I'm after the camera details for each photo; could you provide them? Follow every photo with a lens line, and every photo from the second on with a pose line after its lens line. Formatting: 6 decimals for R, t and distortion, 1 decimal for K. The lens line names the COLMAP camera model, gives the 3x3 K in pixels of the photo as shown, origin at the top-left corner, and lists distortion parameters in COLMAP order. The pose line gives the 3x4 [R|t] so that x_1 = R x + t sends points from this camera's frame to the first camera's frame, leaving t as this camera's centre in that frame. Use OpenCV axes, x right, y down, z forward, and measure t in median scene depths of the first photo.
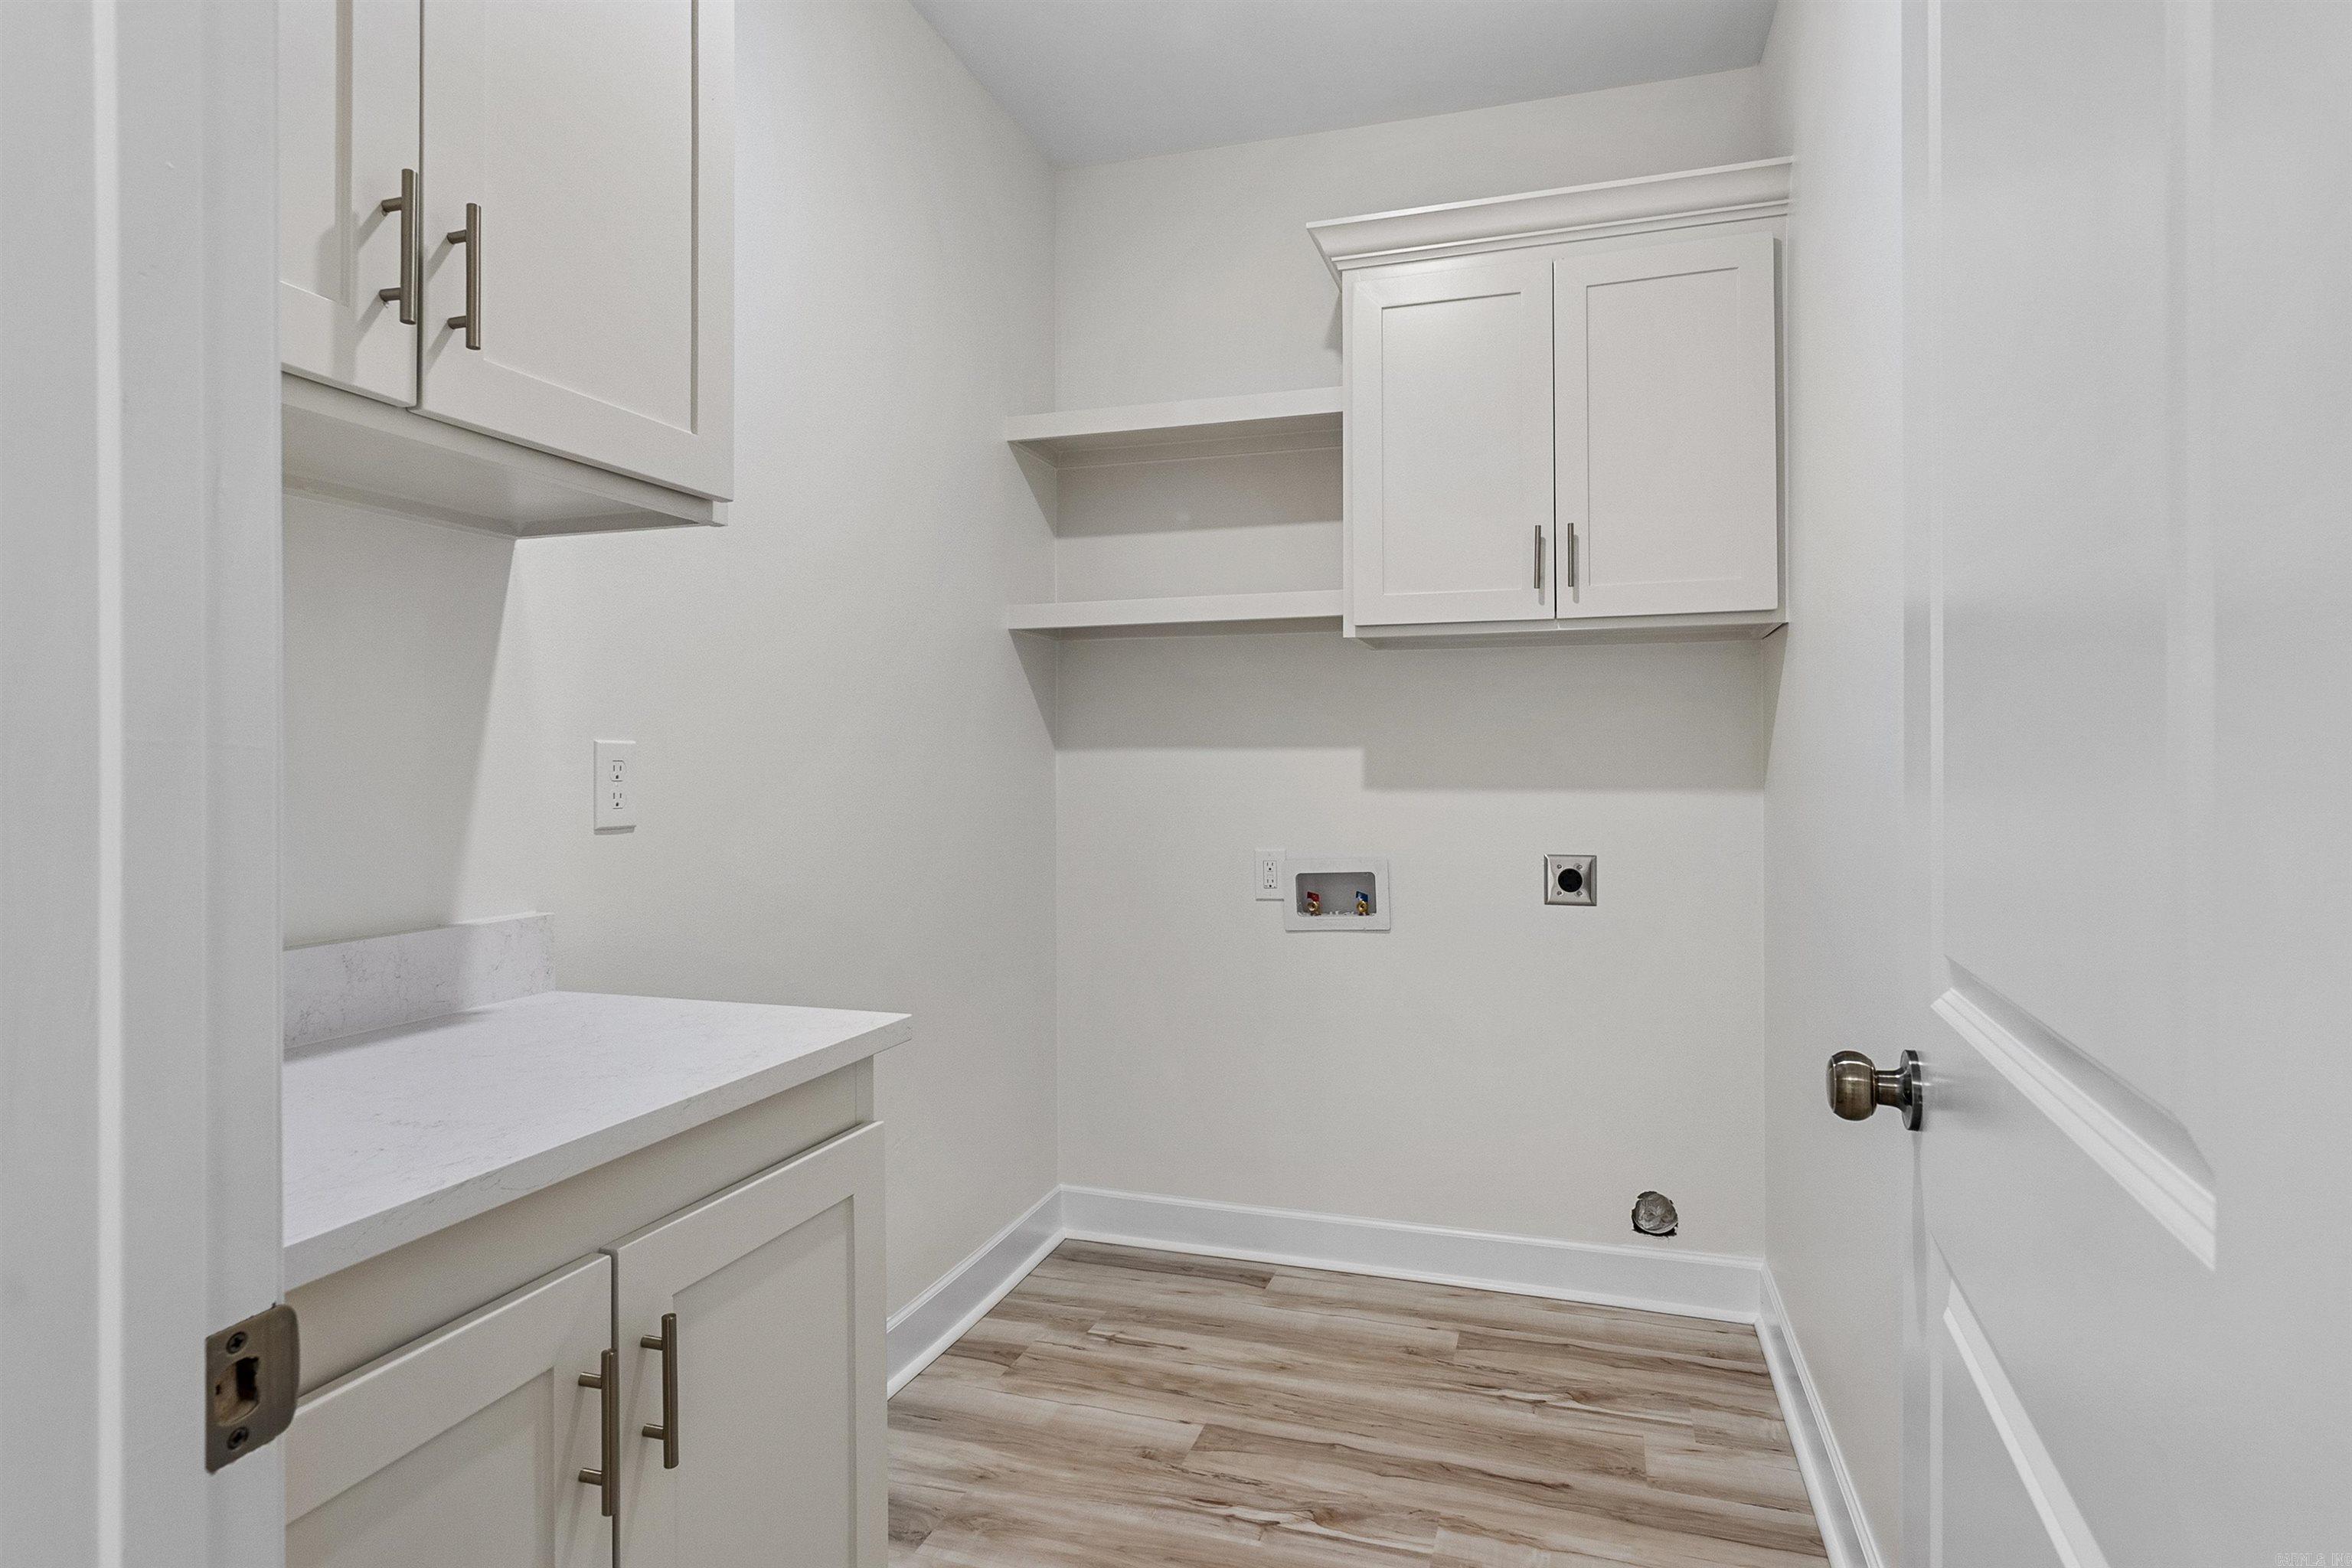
lens RADIAL K [[1286.9, 0, 1165.2], [0, 1286.9, 792.0], [0, 0, 1]] dist [-0.027809, 0.006085]
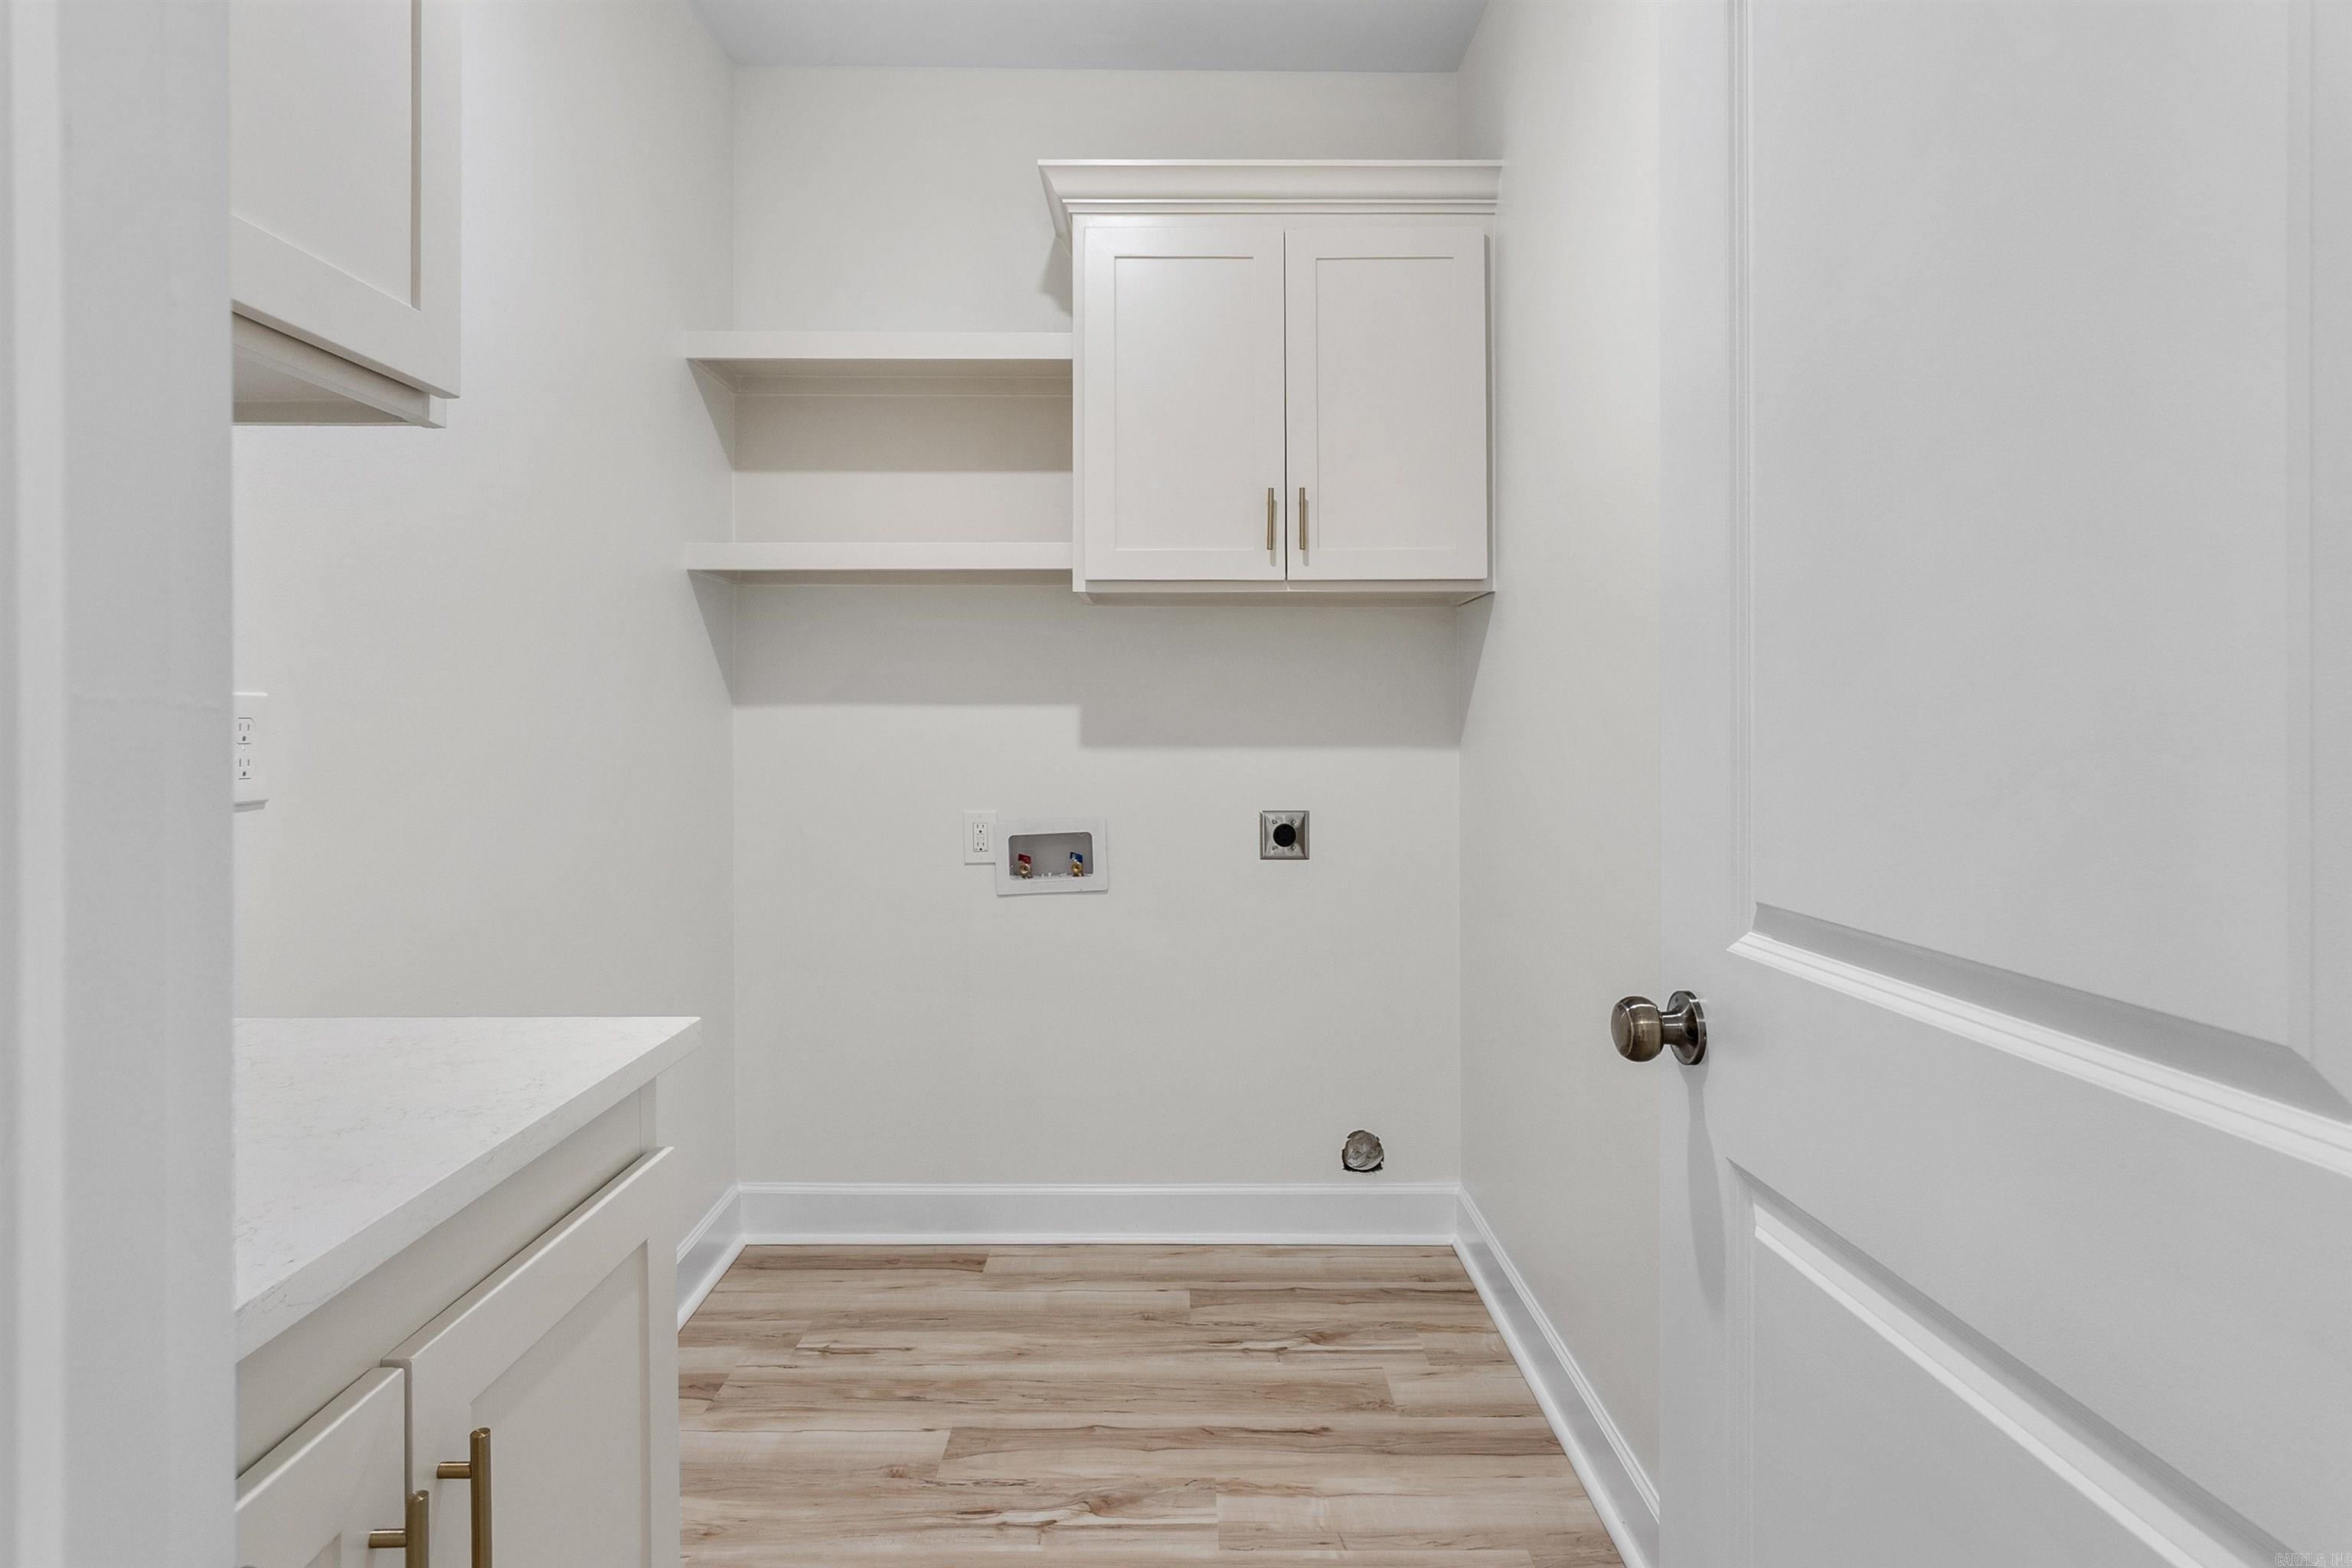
lens RADIAL K [[1286.9, 0, 1165.5], [0, 1286.9, 743.1], [0, 0, 1]] dist [-0.027809, 0.006085]
pose [[0.943405, -0.004118, 0.331618, -0.126982], [0.005172, 0.999984, -0.002298, -0.003294], [-0.331604, 0.003883, 0.943411, 0.065722]]
